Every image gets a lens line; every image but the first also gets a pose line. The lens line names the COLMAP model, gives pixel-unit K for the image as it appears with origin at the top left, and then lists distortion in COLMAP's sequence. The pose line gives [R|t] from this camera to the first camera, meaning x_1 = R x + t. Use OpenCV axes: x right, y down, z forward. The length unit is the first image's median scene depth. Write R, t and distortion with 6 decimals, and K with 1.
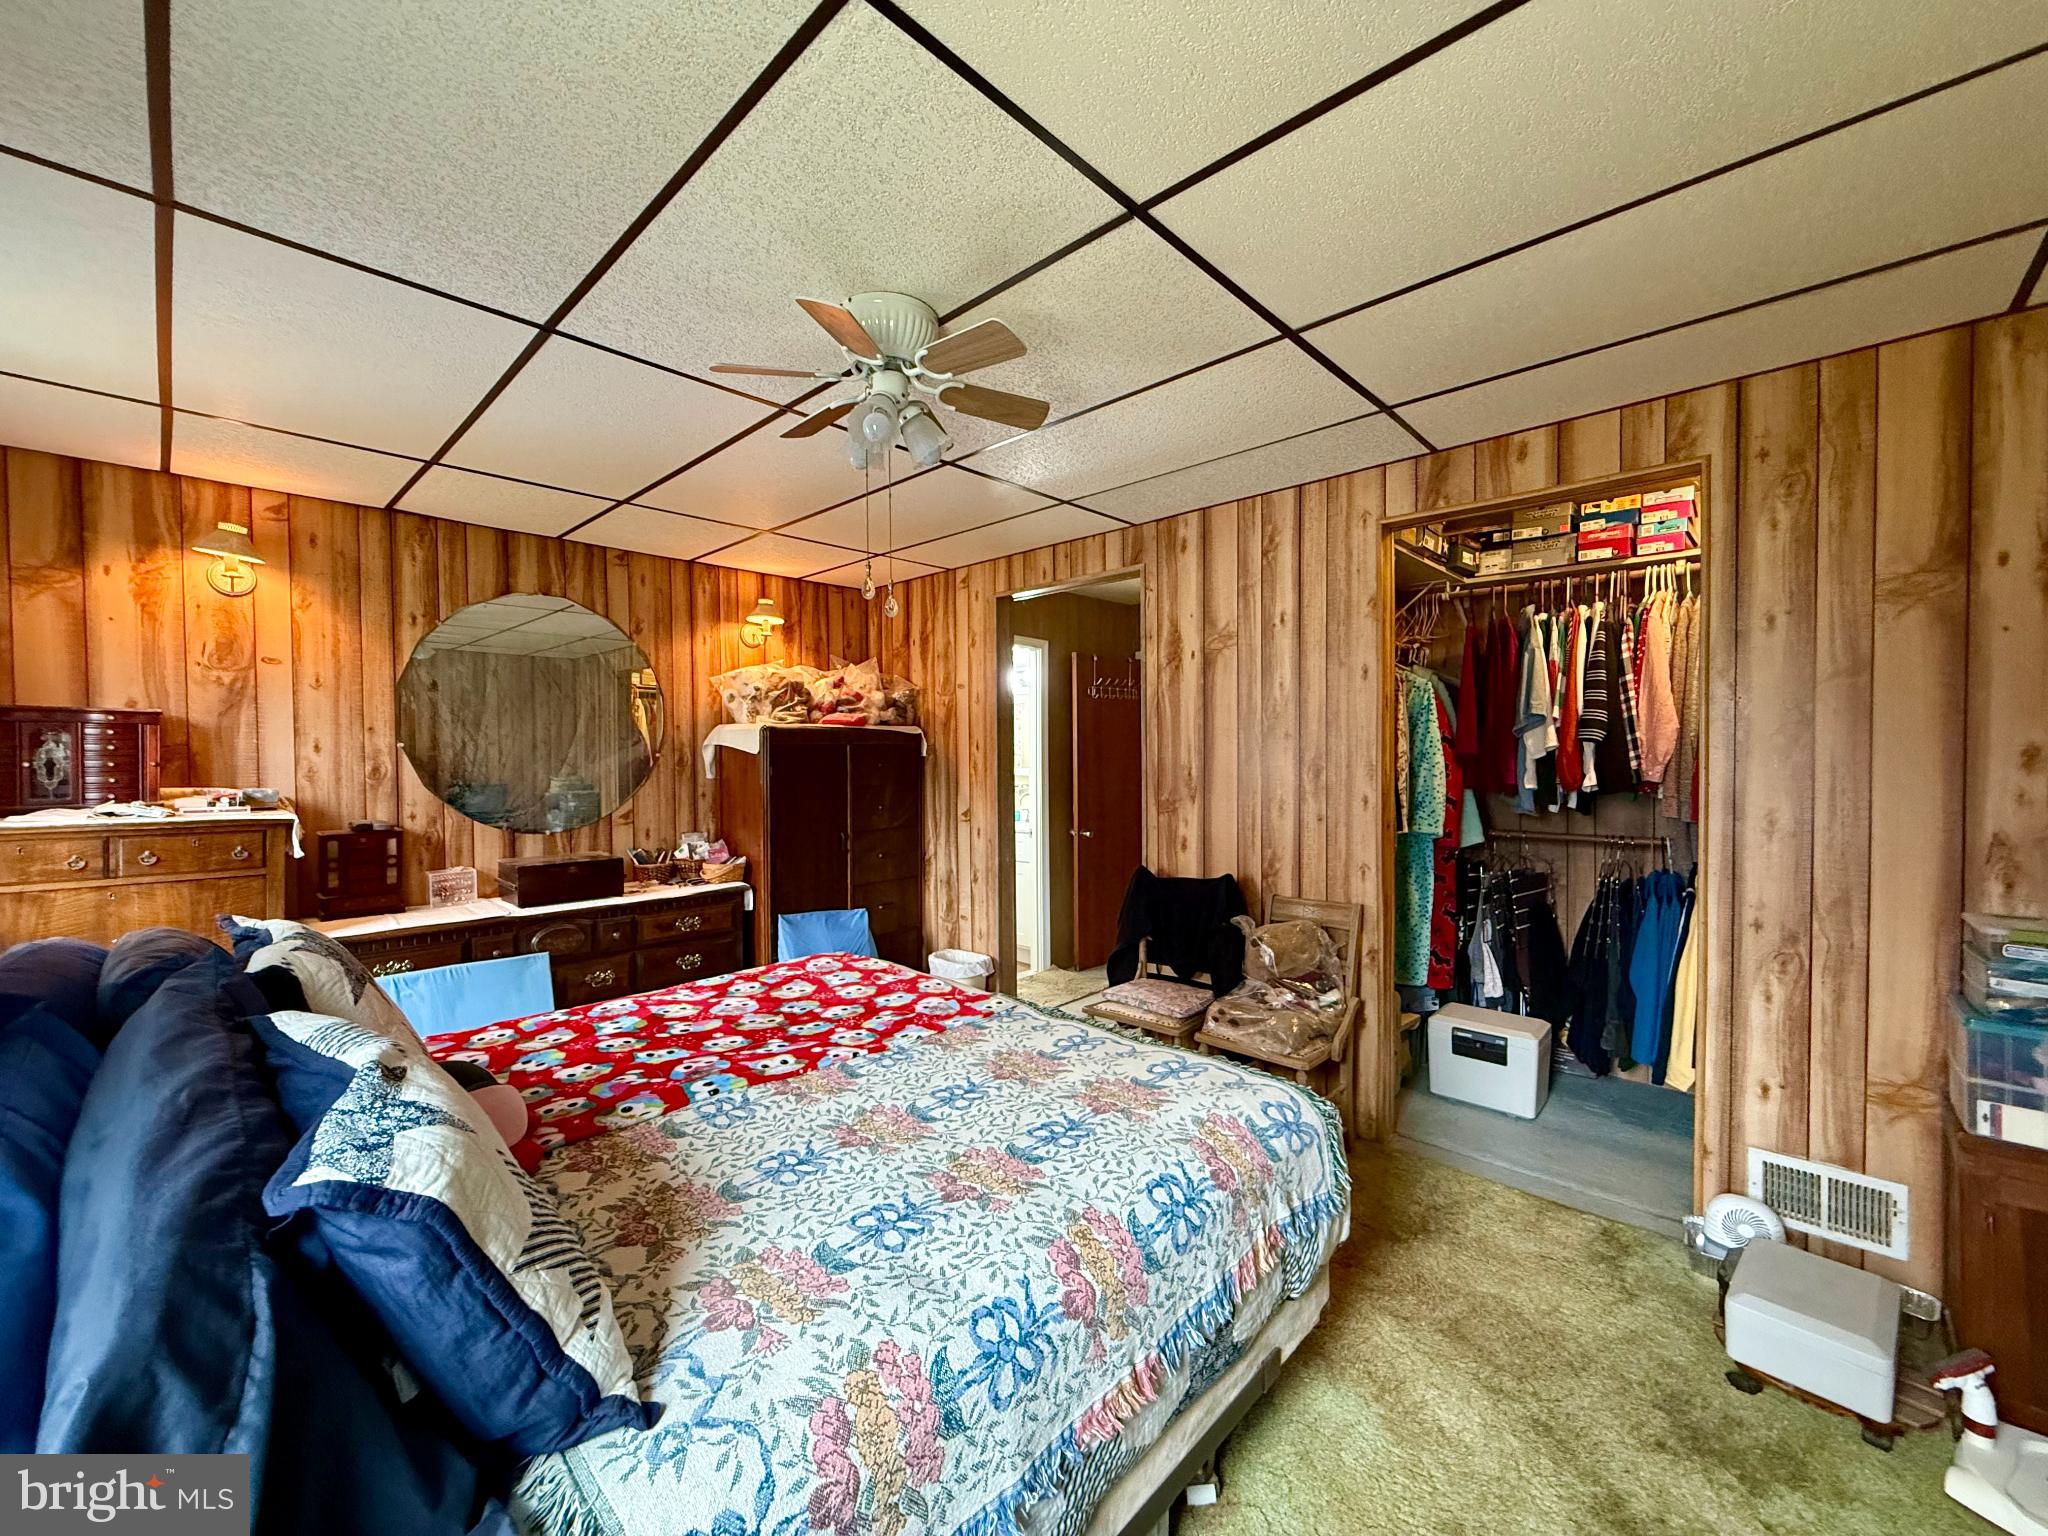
lens RADIAL K [[813.7, 0, 1024.0], [0, 813.7, 766.6], [0, 0, 1]] dist [0.001010, -0.000042]
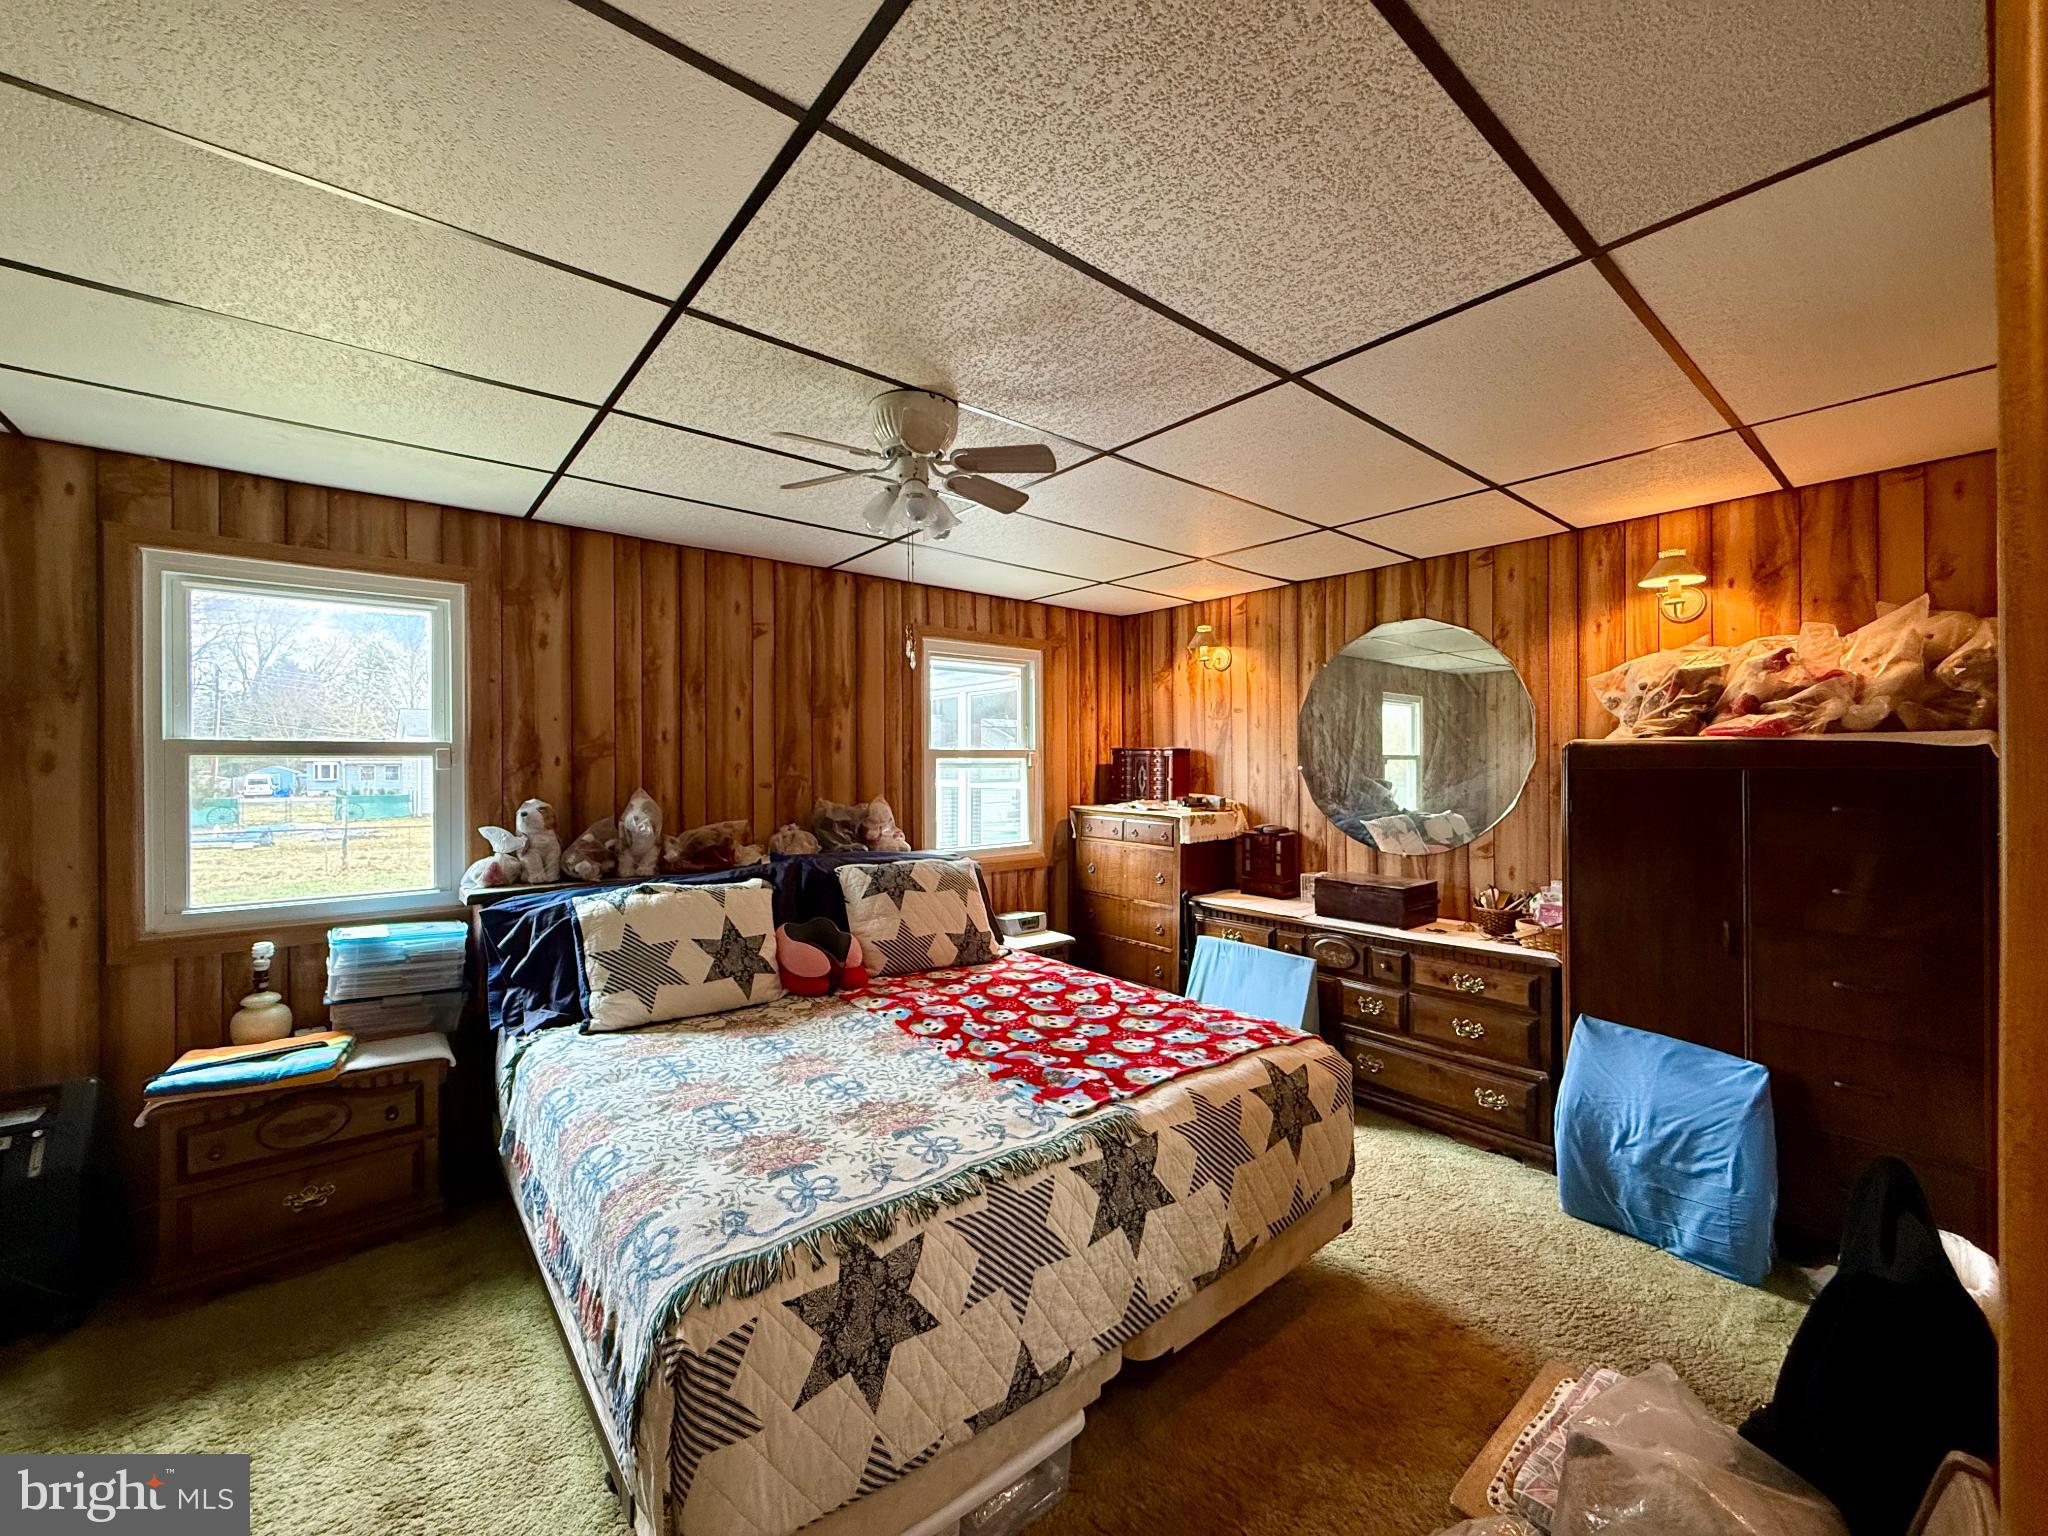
lens RADIAL K [[813.7, 0, 1015.6], [0, 813.7, 766.7], [0, 0, 1]] dist [0.001010, -0.000042]
pose [[-0.119459, 0.008622, -0.992802, 0.753083], [-0.016963, 0.999799, 0.010724, -0.048216], [0.992694, 0.018122, -0.119289, 1.011351]]
